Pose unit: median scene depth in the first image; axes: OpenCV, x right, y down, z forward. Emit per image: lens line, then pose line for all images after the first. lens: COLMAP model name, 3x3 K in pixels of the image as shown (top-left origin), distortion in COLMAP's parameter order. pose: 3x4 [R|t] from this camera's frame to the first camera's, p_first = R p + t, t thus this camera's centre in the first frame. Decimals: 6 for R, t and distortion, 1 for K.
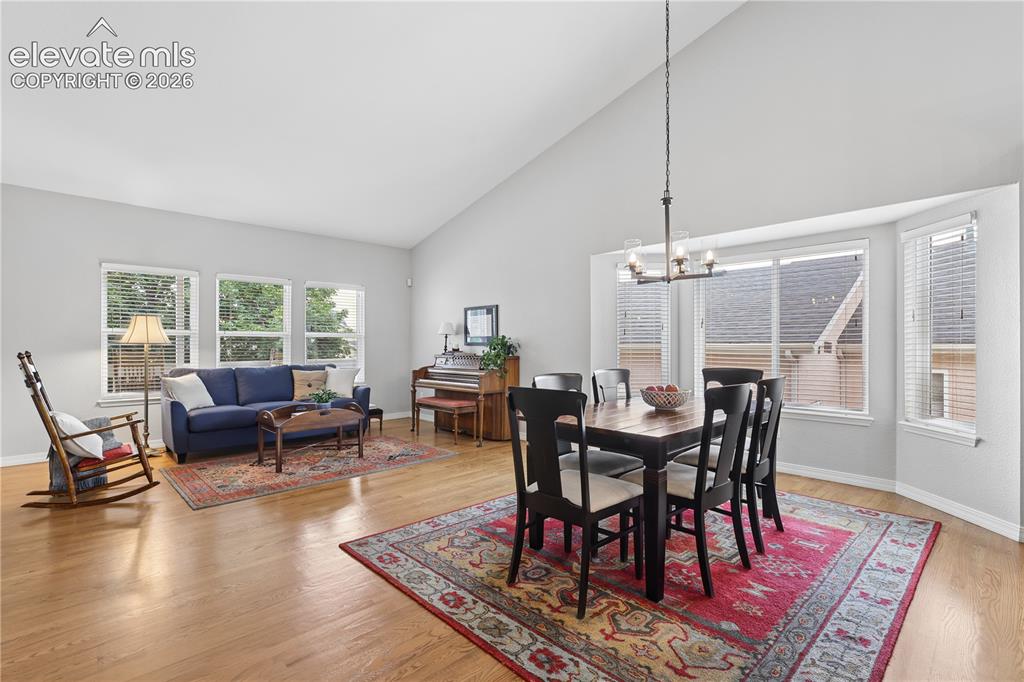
lens RADIAL K [[473.9, 0, 510.6], [0, 473.9, 346.0], [0, 0, 1]] dist [-0.001329, 0.001732]
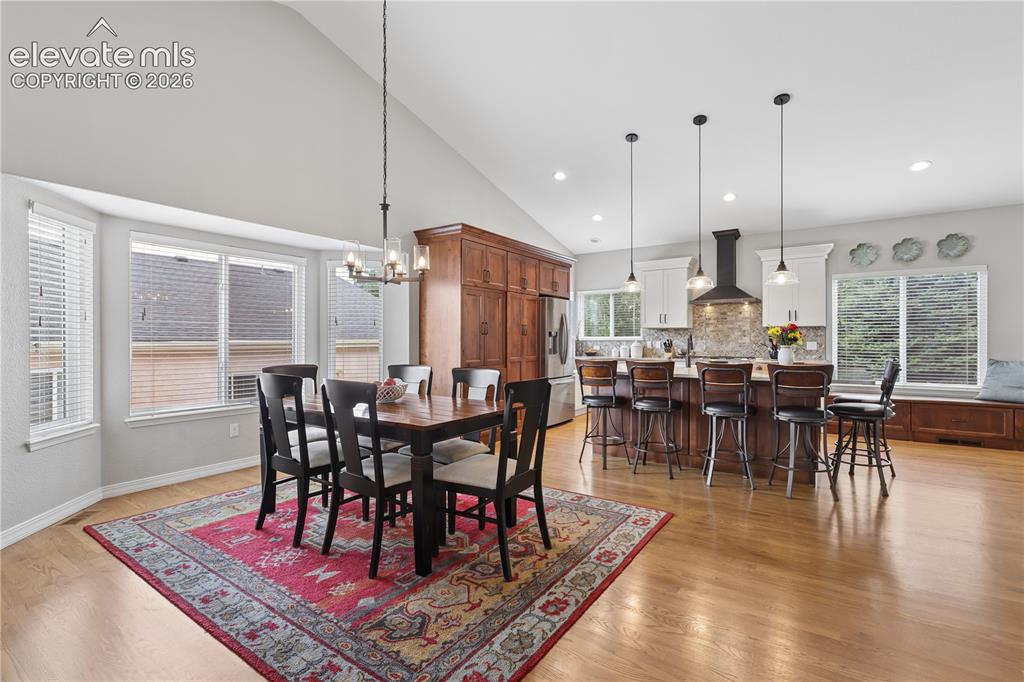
lens RADIAL K [[473.9, 0, 503.9], [0, 473.9, 341.6], [0, 0, 1]] dist [-0.001329, 0.001732]
pose [[-0.197912, -0.000309, 0.980220, -0.520981], [0.006696, 0.999976, 0.001667, -0.002502], [-0.980197, 0.006893, -0.197905, 0.641243]]
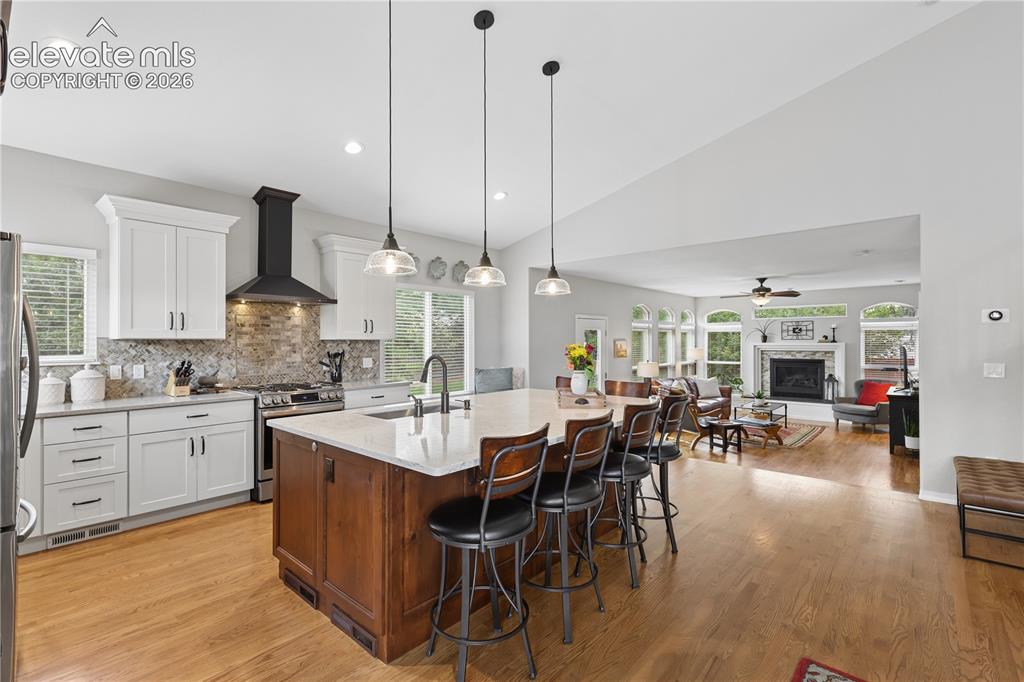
lens RADIAL K [[473.9, 0, 509.6], [0, 473.9, 336.4], [0, 0, 1]] dist [-0.001329, 0.001732]
pose [[-0.996345, 0.003562, -0.085346, 0.466807], [0.003898, 0.999985, -0.003776, -0.043284], [0.085331, -0.004095, -0.996344, 0.675018]]
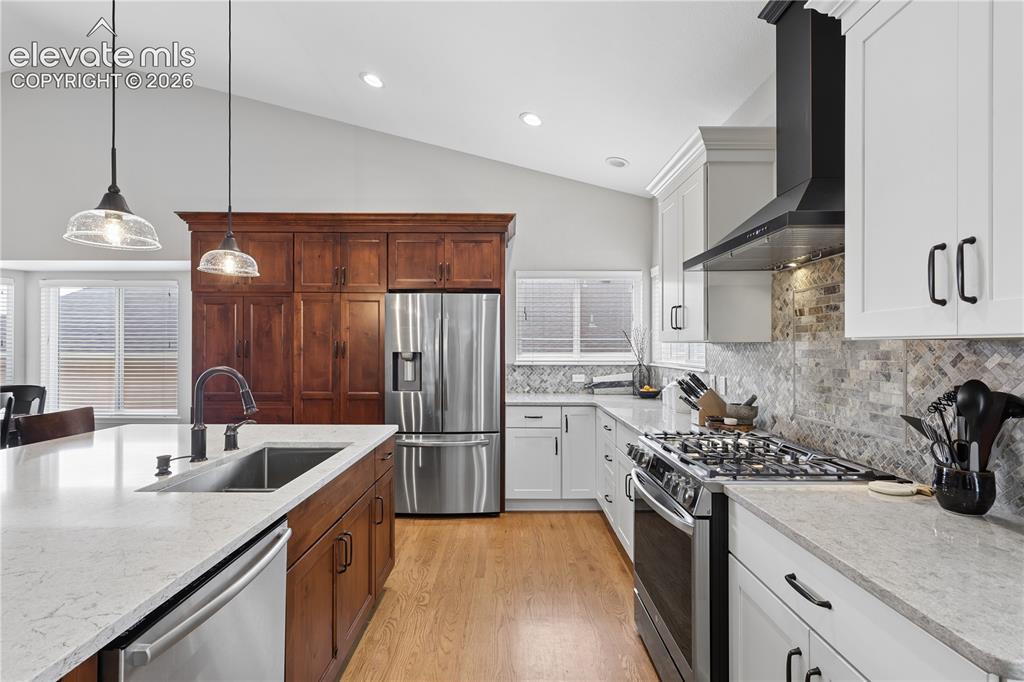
lens RADIAL K [[473.9, 0, 507.2], [0, 473.9, 347.7], [0, 0, 1]] dist [-0.001329, 0.001732]
pose [[0.690318, 0.003290, 0.723498, 0.387383], [-0.002134, 0.999995, -0.002510, -0.035048], [-0.723503, 0.000189, 0.690322, -0.500886]]
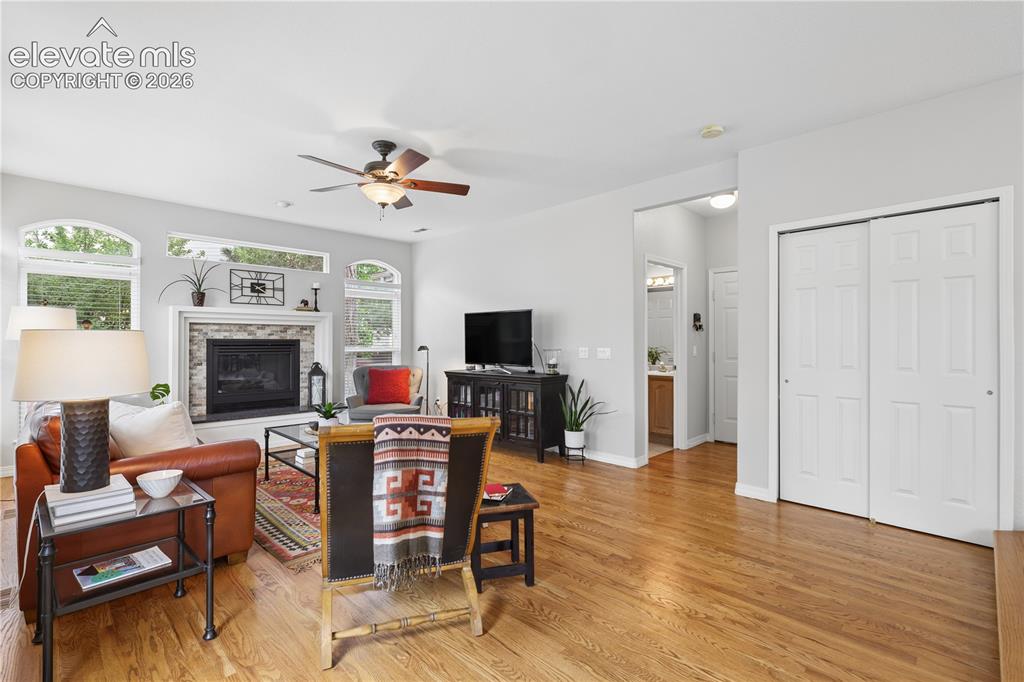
lens RADIAL K [[473.9, 0, 507.3], [0, 473.9, 339.2], [0, 0, 1]] dist [-0.001329, 0.001732]
pose [[0.012526, -0.005112, -0.999908, 0.151549], [-0.003831, 0.999979, -0.005160, 0.068203], [0.999914, 0.003895, 0.012506, -0.869125]]
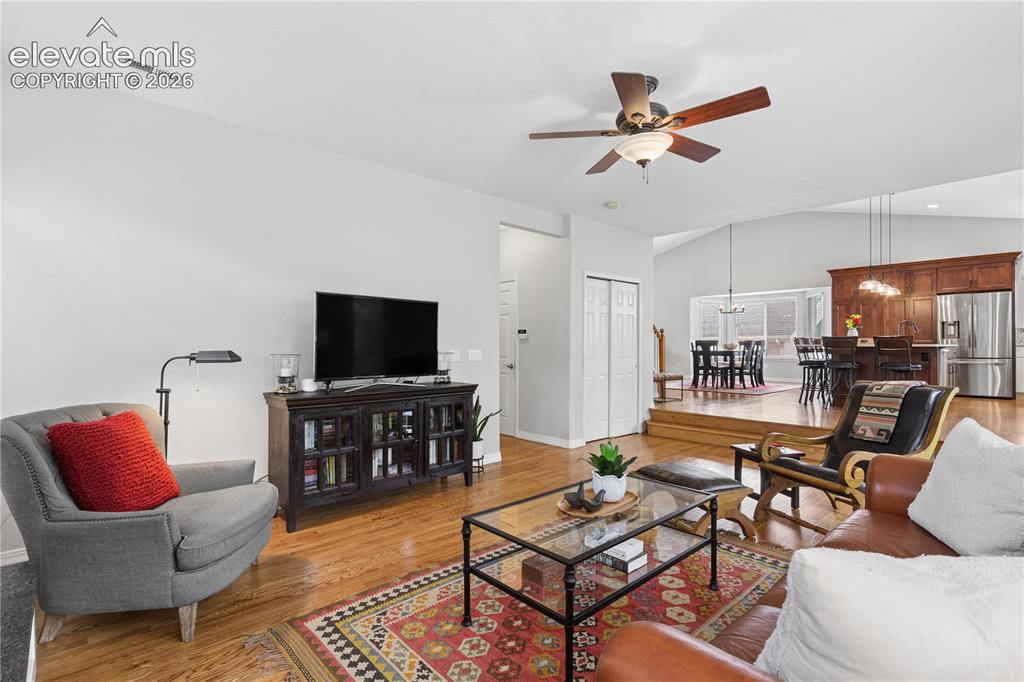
lens RADIAL K [[473.9, 0, 512.7], [0, 473.9, 343.4], [0, 0, 1]] dist [-0.001329, 0.001732]
pose [[0.999935, 0.002663, -0.011047, -0.824436], [-0.002734, 0.999976, -0.006383, 0.074259], [0.011030, 0.006413, 0.999919, -1.670671]]
